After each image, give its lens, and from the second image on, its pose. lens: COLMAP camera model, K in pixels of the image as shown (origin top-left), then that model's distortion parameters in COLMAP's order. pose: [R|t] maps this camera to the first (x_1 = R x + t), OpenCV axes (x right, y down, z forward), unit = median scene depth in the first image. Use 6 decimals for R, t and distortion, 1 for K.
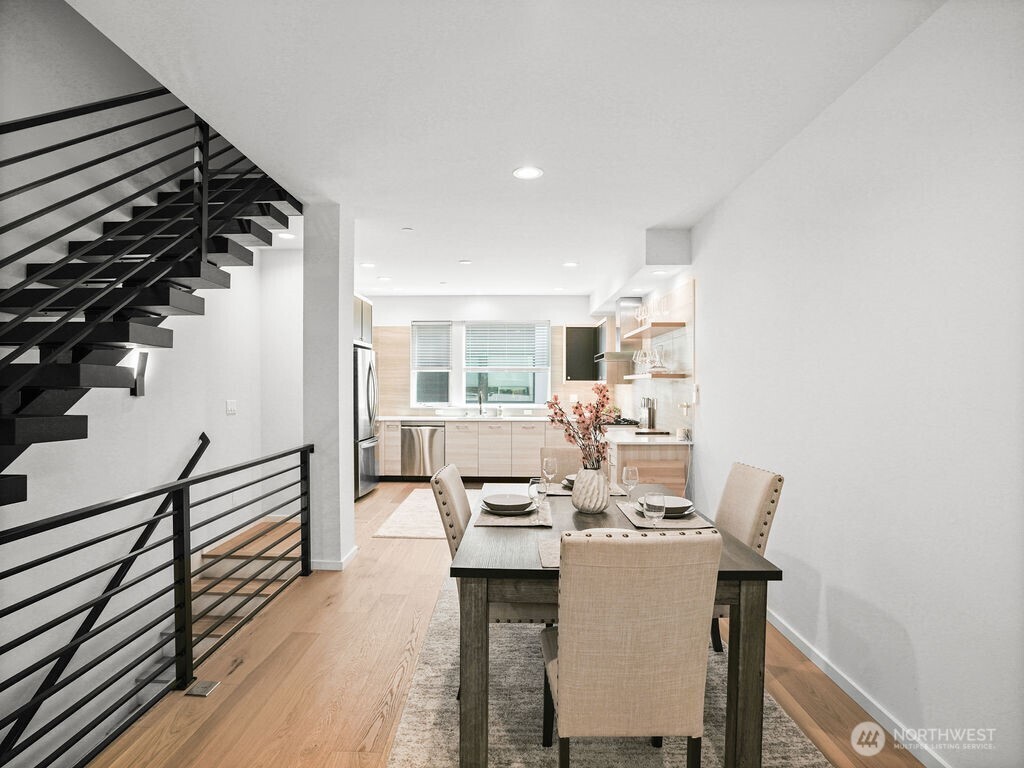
lens RADIAL K [[545.9, 0, 508.8], [0, 545.9, 381.2], [0, 0, 1]] dist [-0.036069, 0.005359]
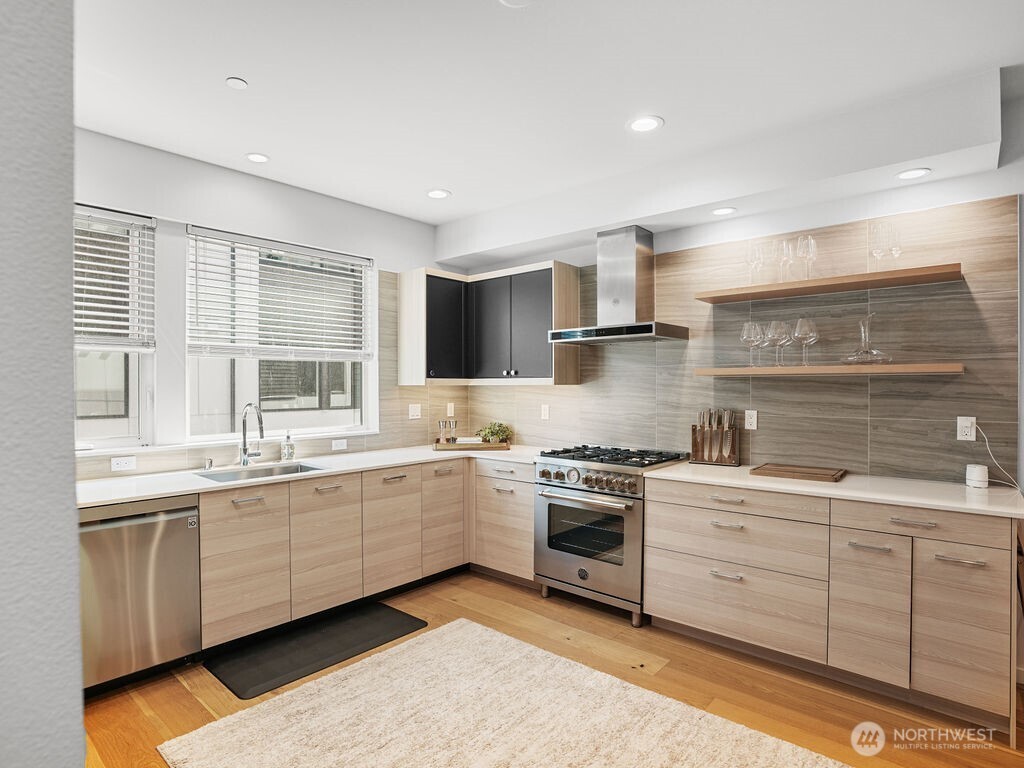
lens RADIAL K [[545.9, 0, 489.2], [0, 545.9, 385.9], [0, 0, 1]] dist [-0.036069, 0.005359]
pose [[0.673984, -0.005125, 0.738728, -0.272717], [-0.000463, 0.999973, 0.007359, 0.002864], [-0.738746, -0.005302, 0.673963, 0.701681]]
